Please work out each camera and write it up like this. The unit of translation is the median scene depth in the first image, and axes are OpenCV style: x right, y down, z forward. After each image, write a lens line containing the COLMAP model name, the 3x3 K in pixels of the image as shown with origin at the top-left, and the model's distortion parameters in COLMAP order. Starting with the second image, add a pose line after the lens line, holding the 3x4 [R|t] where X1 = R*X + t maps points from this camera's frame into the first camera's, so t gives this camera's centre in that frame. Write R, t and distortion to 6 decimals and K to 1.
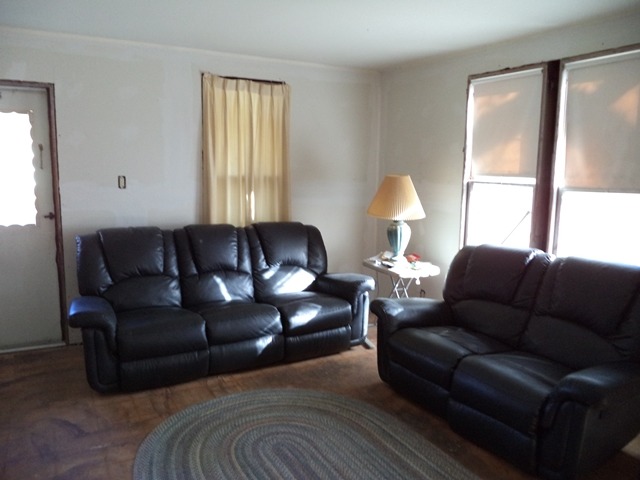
lens RADIAL K [[500.4, 0, 320.0], [0, 500.4, 240.0], [0, 0, 1]] dist [-0.043228, -0.005904]
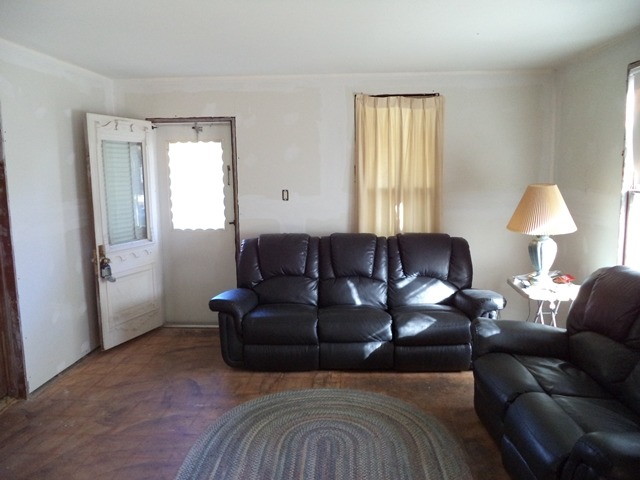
lens RADIAL K [[500.4, 0, 320.0], [0, 500.4, 240.0], [0, 0, 1]] dist [-0.043228, -0.005904]
pose [[0.849068, 0.037437, -0.526955, 0.309856], [-0.048001, 0.998827, -0.006382, -0.006886], [0.526098, 0.030713, 0.849869, 0.042364]]
